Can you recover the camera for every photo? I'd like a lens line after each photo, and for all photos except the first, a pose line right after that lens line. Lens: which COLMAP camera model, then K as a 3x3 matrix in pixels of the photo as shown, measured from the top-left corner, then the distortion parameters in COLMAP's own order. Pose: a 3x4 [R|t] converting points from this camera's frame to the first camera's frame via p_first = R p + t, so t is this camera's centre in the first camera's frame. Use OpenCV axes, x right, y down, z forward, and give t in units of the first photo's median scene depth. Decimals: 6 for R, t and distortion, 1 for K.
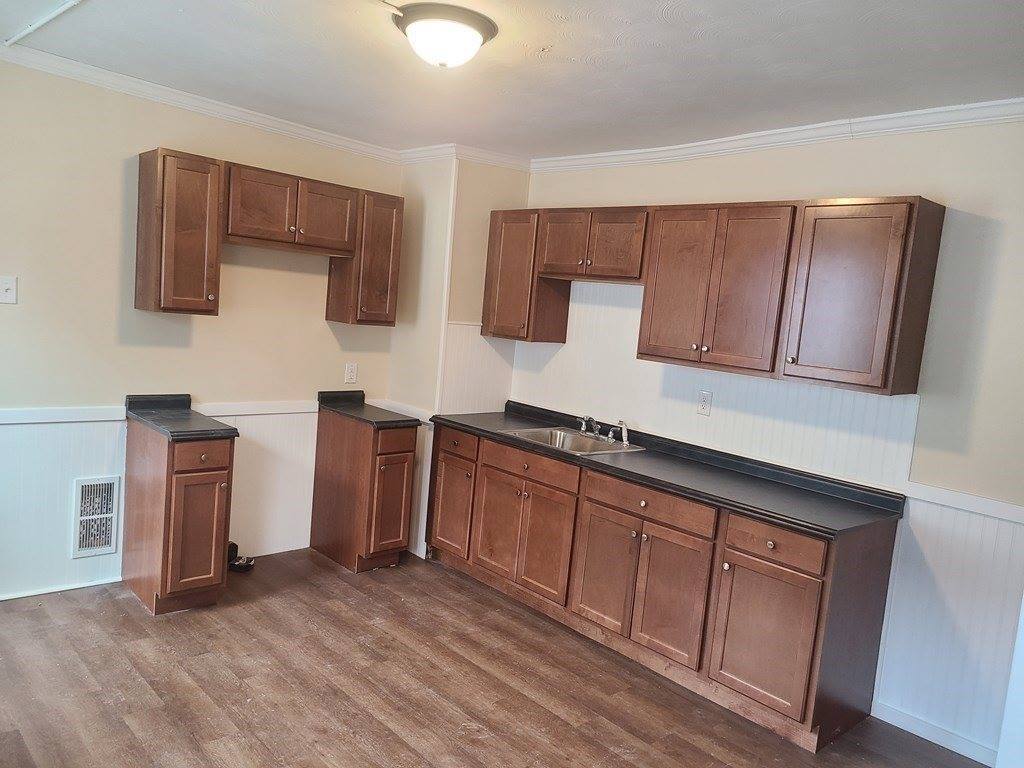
lens RADIAL K [[768.1, 0, 509.5], [0, 768.1, 389.1], [0, 0, 1]] dist [0.033203, -0.003759]
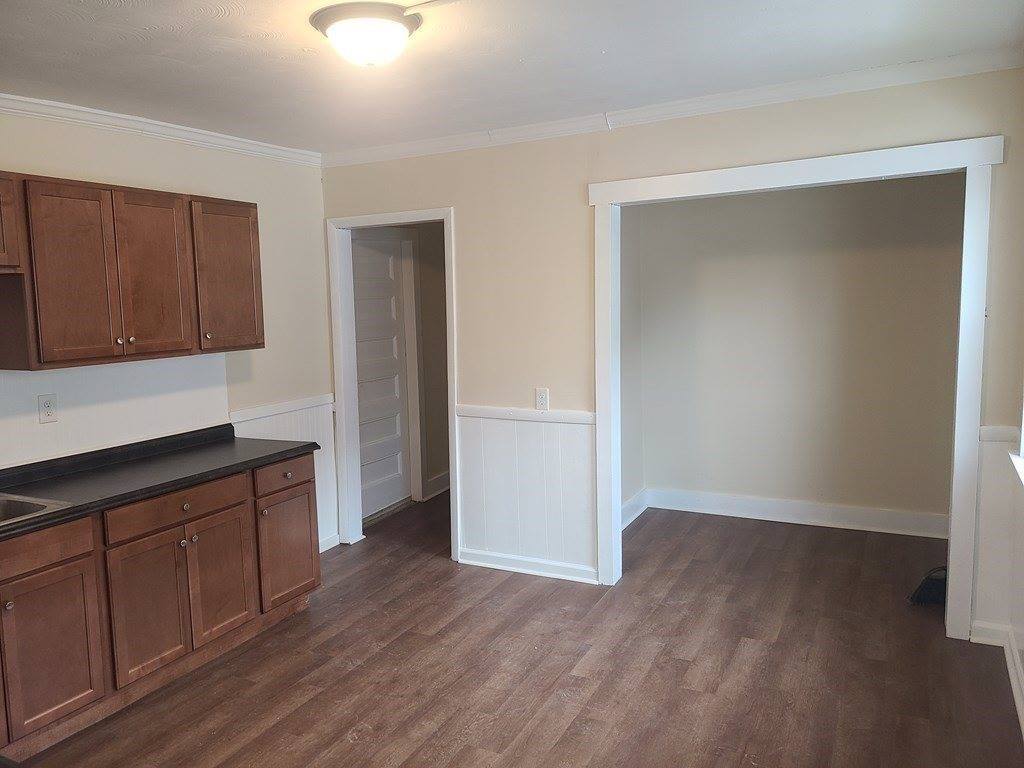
lens RADIAL K [[768.1, 0, 510.3], [0, 768.1, 378.4], [0, 0, 1]] dist [0.033203, -0.003759]
pose [[-0.348703, -0.186573, 0.918475, -0.843907], [0.098278, 0.967304, 0.233803, -0.196526], [-0.932066, 0.171794, -0.318966, 0.937054]]
